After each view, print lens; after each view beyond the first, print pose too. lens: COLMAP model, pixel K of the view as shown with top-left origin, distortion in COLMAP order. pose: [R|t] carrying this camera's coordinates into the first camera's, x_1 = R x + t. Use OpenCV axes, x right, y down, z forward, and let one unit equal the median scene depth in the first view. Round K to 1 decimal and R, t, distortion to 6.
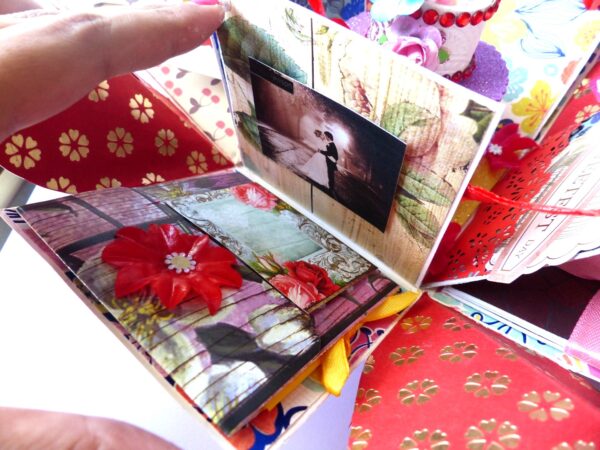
lens RADIAL K [[444.5, 0, 300.0], [0, 444.5, 225.0], [0, 0, 1]] dist [-0.021888, -0.005458]
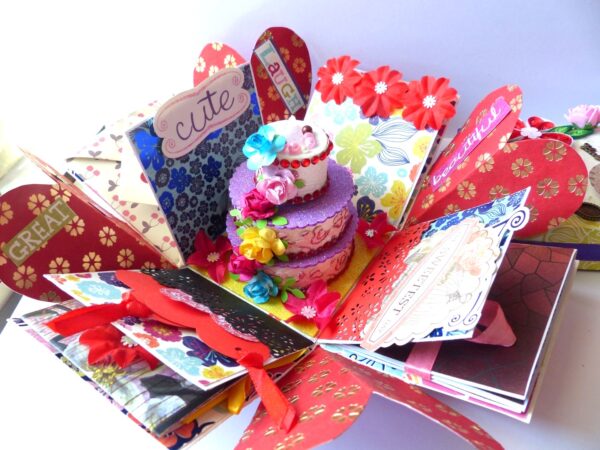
lens RADIAL K [[444.5, 0, 300.0], [0, 444.5, 225.0], [0, 0, 1]] dist [-0.021888, -0.005458]
pose [[0.992033, -0.114655, 0.052203, 0.218476], [0.122398, 0.975295, -0.183899, 0.039273], [-0.029828, 0.188824, 0.981558, -0.473808]]
